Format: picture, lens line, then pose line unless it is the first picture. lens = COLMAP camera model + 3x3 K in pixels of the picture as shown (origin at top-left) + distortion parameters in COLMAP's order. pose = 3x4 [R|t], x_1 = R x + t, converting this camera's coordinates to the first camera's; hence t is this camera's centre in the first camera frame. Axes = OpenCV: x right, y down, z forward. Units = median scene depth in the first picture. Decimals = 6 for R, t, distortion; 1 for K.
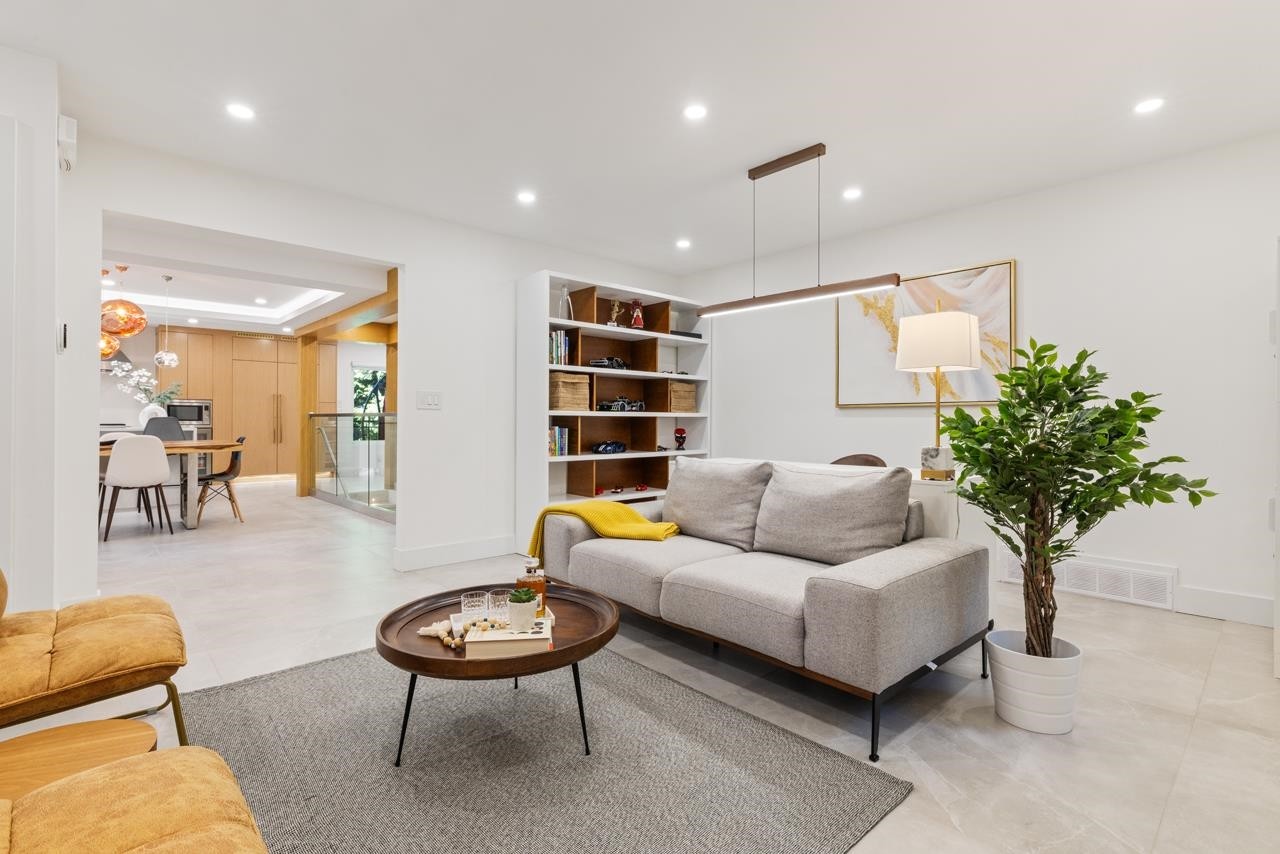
lens RADIAL K [[595.4, 0, 641.3], [0, 595.4, 422.1], [0, 0, 1]] dist [0.002277, 0.000256]
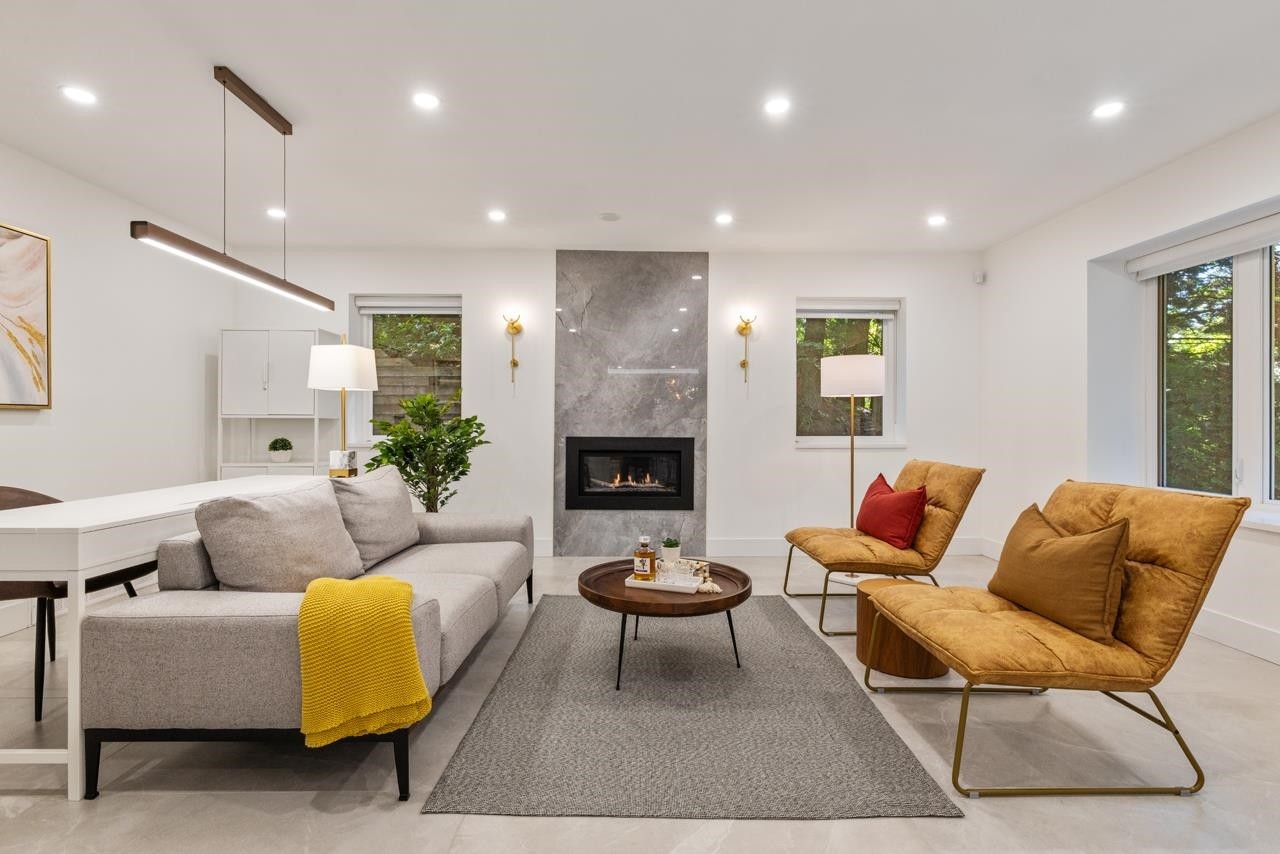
lens RADIAL K [[595.4, 0, 641.3], [0, 595.4, 422.1], [0, 0, 1]] dist [0.002277, 0.000256]
pose [[-0.747125, -0.003014, 0.664676, -0.464409], [-0.004298, 0.999991, -0.000296, -0.012027], [-0.664669, -0.003078, -0.747131, 0.872328]]
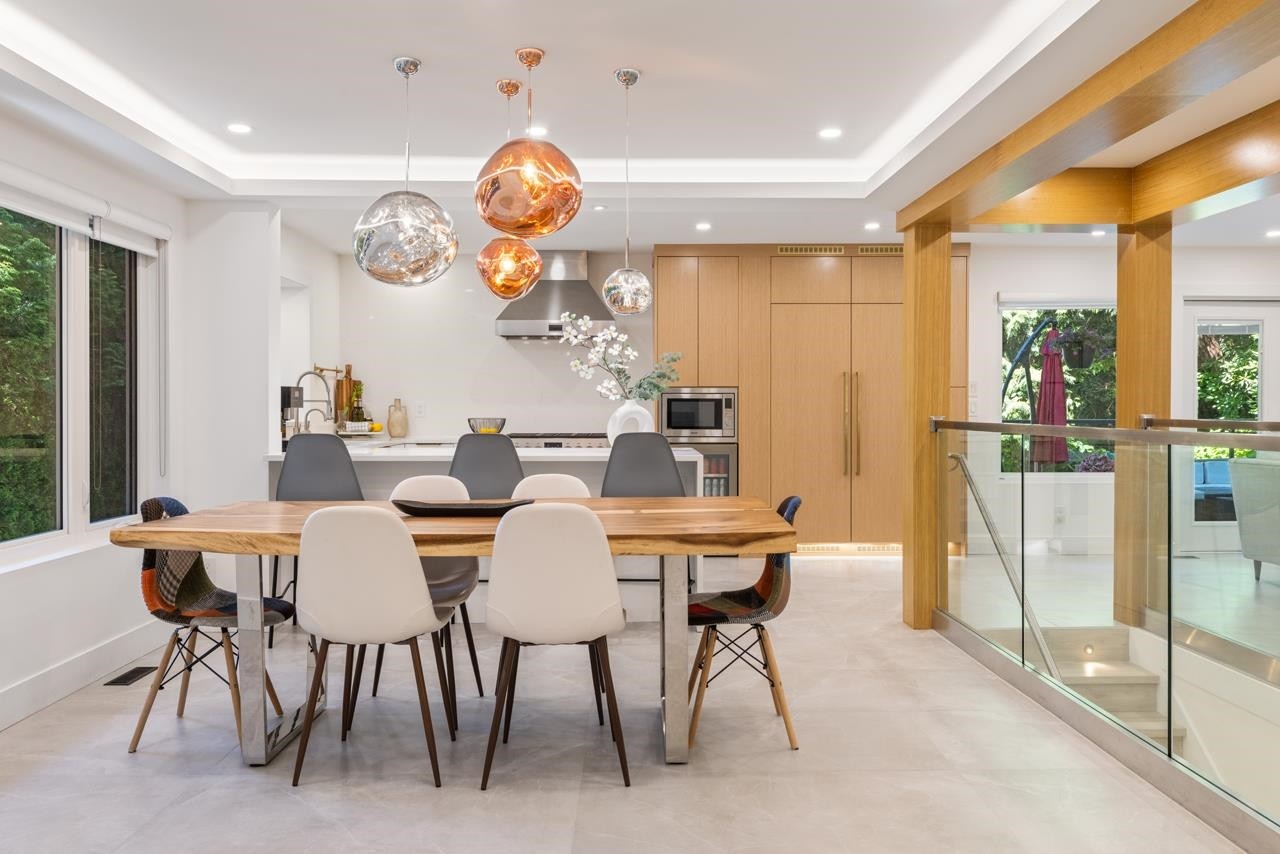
lens RADIAL K [[977.0, 0, 641.6], [0, 977.0, 410.8], [0, 0, 1]] dist [-0.002177, -0.001186]
pose [[0.741974, -0.001742, -0.670426, -0.462574], [0.002858, 0.999996, 0.000564, -0.035870], [0.670423, -0.002335, 0.741976, 0.677855]]
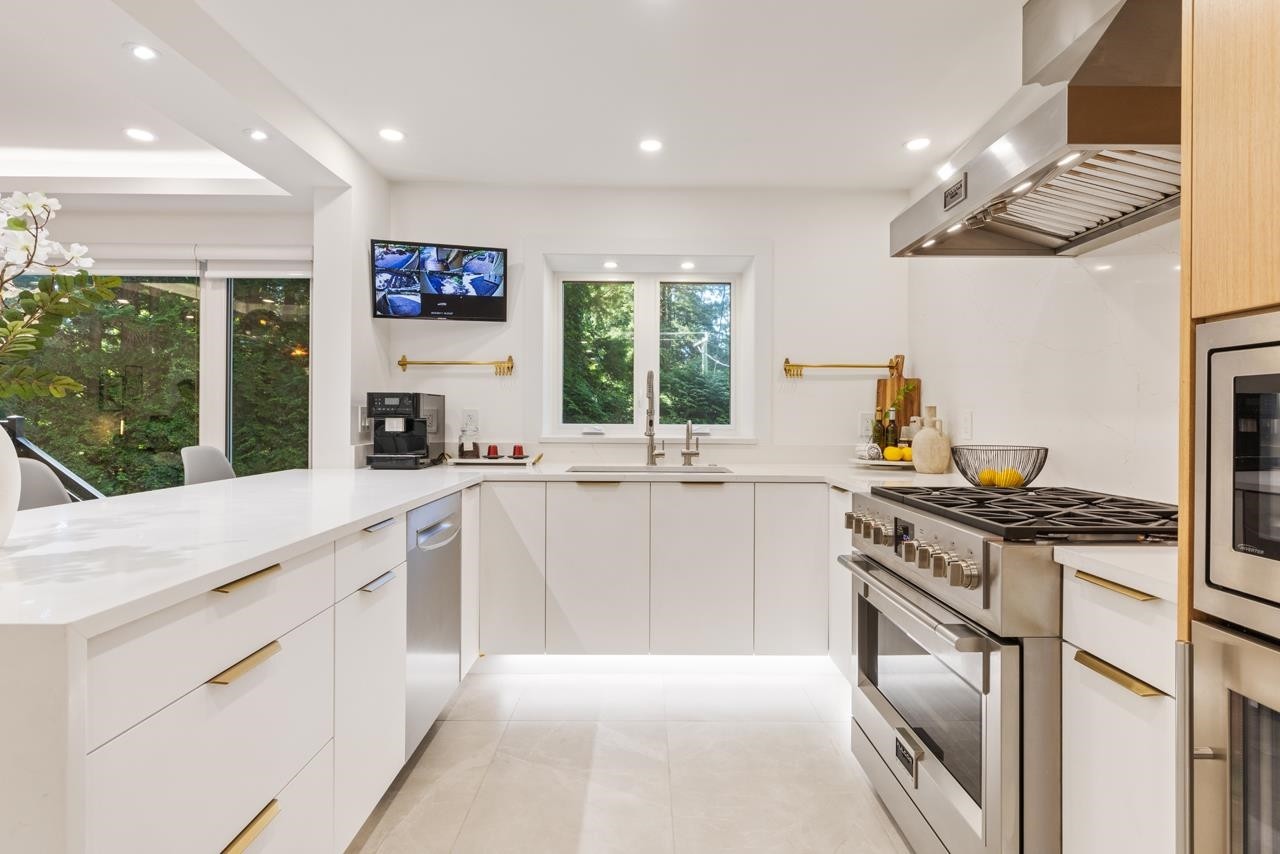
lens RADIAL K [[673.0, 0, 640.2], [0, 673.0, 424.1], [0, 0, 1]] dist [0.001399, 0.000668]
pose [[-0.672490, 0.002954, -0.740100, -1.253353], [-0.007954, 0.999905, 0.011218, -0.045169], [0.740064, 0.013431, -0.672403, 1.929864]]
